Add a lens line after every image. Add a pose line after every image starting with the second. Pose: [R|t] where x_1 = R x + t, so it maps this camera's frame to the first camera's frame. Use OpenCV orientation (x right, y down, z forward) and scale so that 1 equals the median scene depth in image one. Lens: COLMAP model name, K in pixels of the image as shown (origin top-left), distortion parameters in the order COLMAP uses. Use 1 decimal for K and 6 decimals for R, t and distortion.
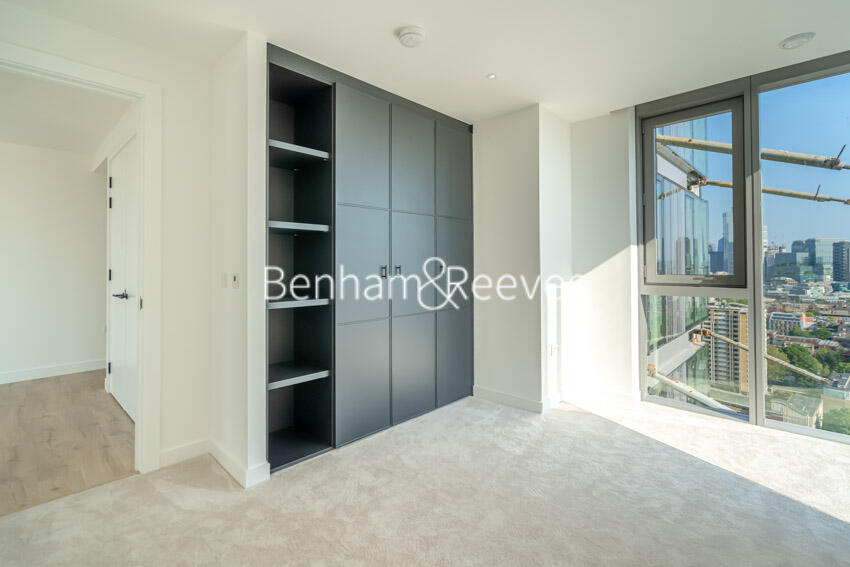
lens RADIAL K [[400.7, 0, 425.3], [0, 400.7, 286.3], [0, 0, 1]] dist [-0.002194, -0.000210]
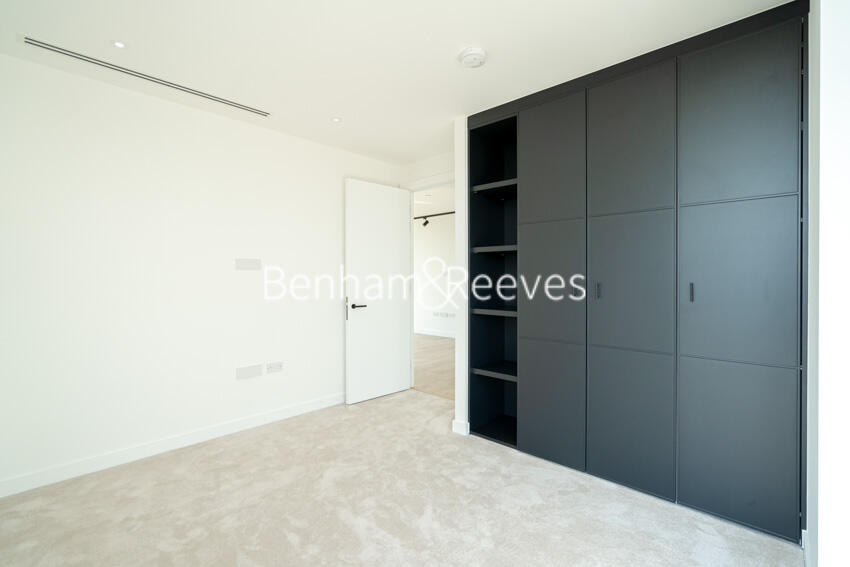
lens RADIAL K [[400.7, 0, 425.3], [0, 400.7, 286.3], [0, 0, 1]] dist [-0.002194, -0.000210]
pose [[-0.039827, 0.020380, -0.998999, 0.942840], [-0.040361, 0.998943, 0.021988, -0.047495], [0.998391, 0.041196, -0.038962, 0.873063]]
